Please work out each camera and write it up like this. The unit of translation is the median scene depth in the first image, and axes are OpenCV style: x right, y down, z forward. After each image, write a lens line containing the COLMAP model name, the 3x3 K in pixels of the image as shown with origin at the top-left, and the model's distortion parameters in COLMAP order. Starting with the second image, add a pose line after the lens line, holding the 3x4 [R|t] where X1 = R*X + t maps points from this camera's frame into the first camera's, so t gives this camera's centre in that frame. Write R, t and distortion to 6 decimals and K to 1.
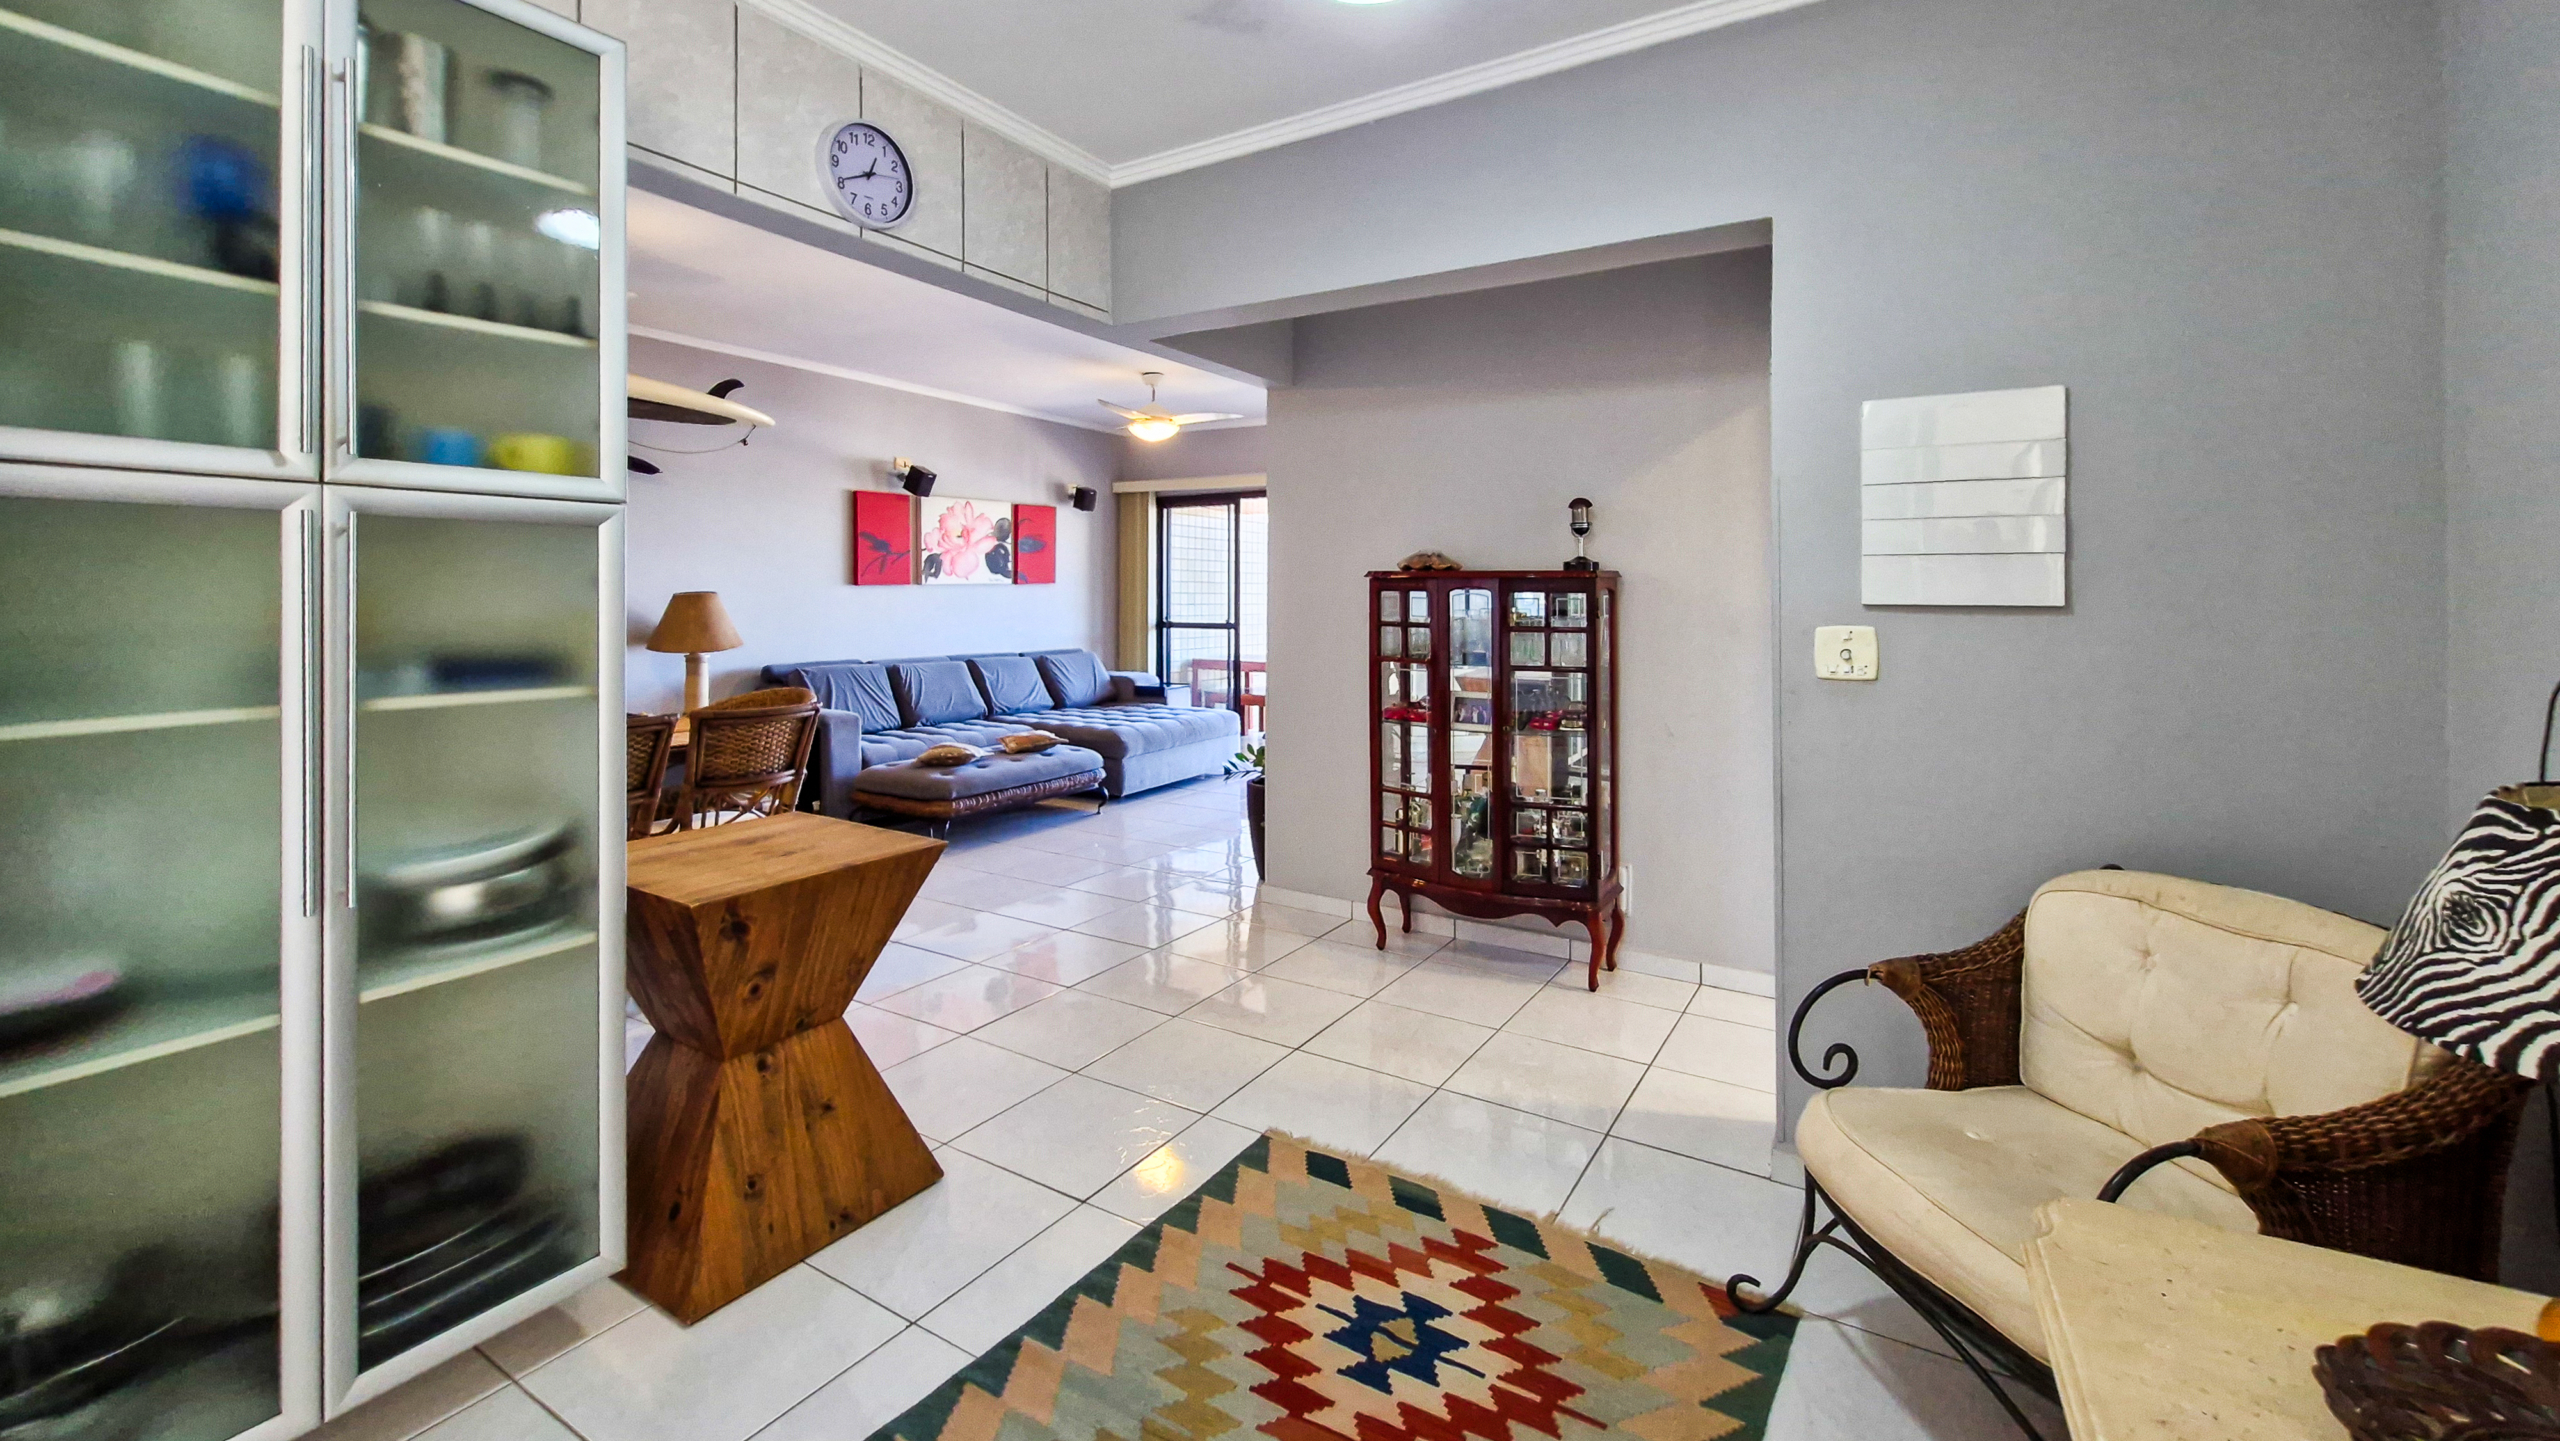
lens RADIAL K [[1046.6, 0, 1300.4], [0, 1046.6, 594.1], [0, 0, 1]] dist [0.000783, 0.000027]
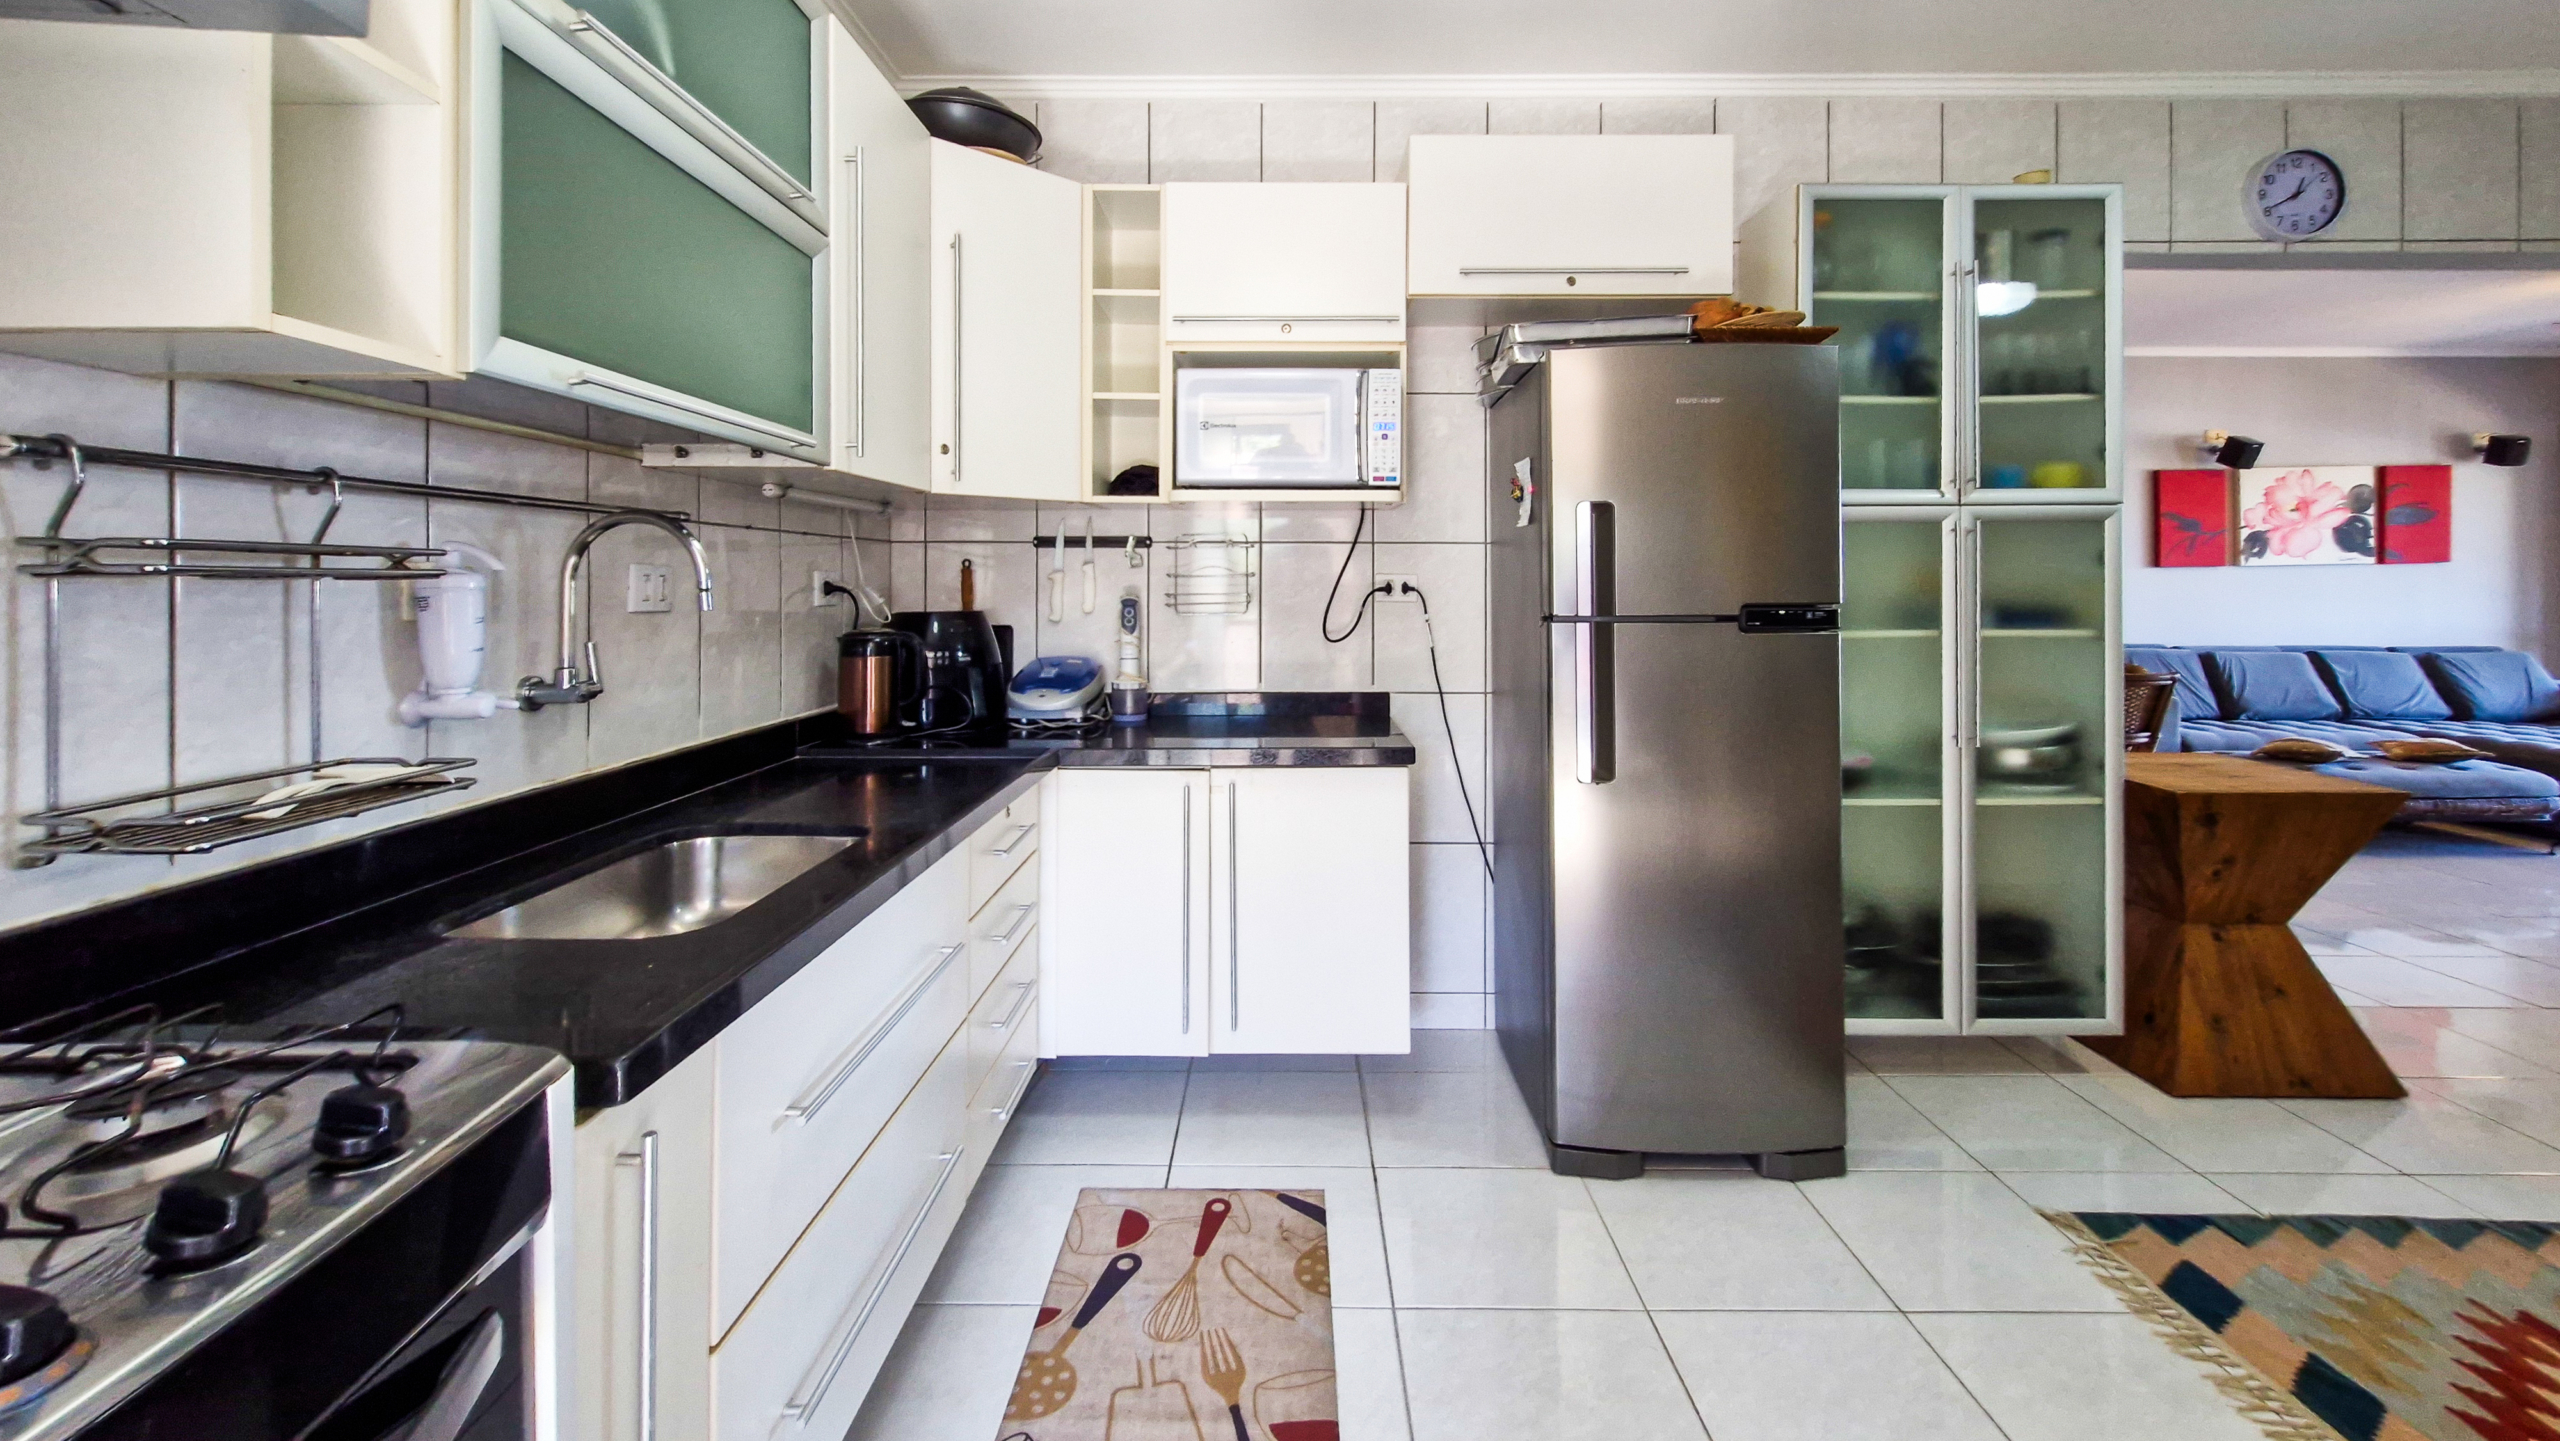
lens RADIAL K [[1062.8, 0, 1284.6], [0, 1062.8, 587.9], [0, 0, 1]] dist [0.011742, -0.000123]
pose [[0.518997, 0.000777, -0.854776, 0.004487], [0.002585, 0.999994, 0.002478, 0.006681], [0.854772, -0.003496, 0.518991, -0.225729]]
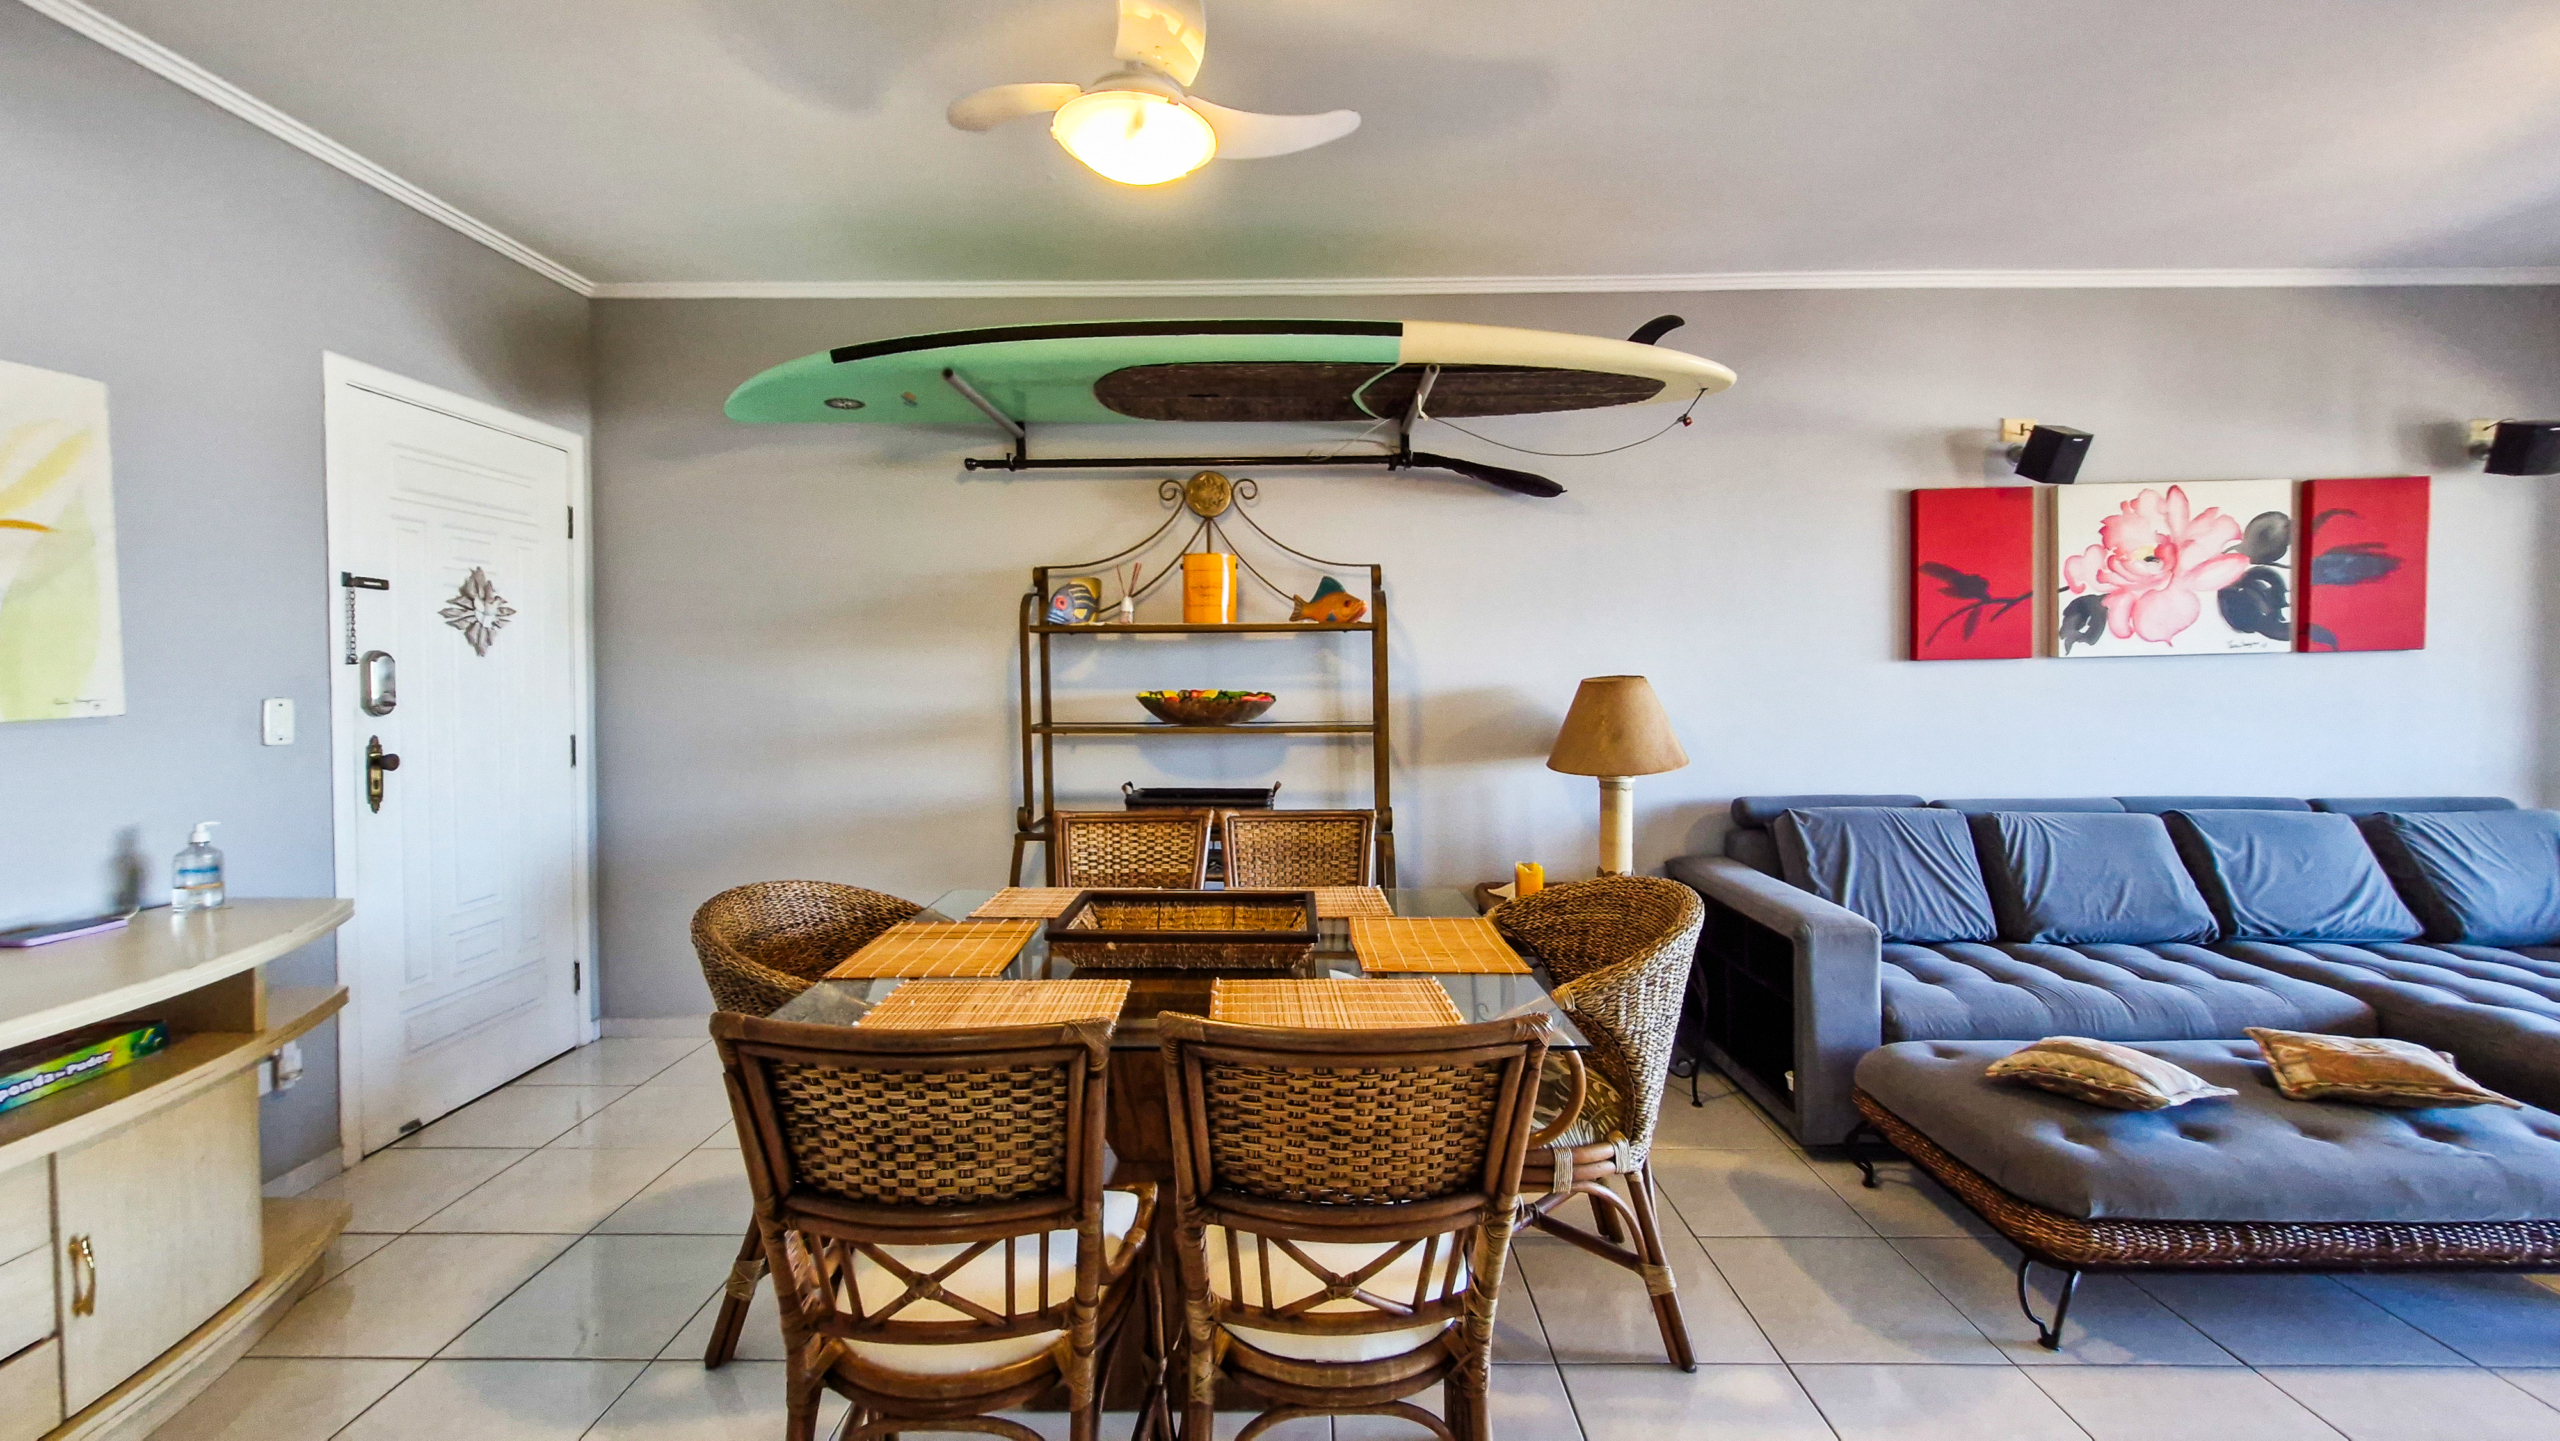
lens RADIAL K [[1010.0, 0, 1281.0], [0, 1010.0, 694.1], [0, 0, 1]] dist [0.000300, 0.000320]
pose [[0.507182, 0.017388, -0.861663, -0.145561], [0.005875, 0.999703, 0.023631, -0.005460], [0.861819, -0.017048, 0.506930, 0.481153]]
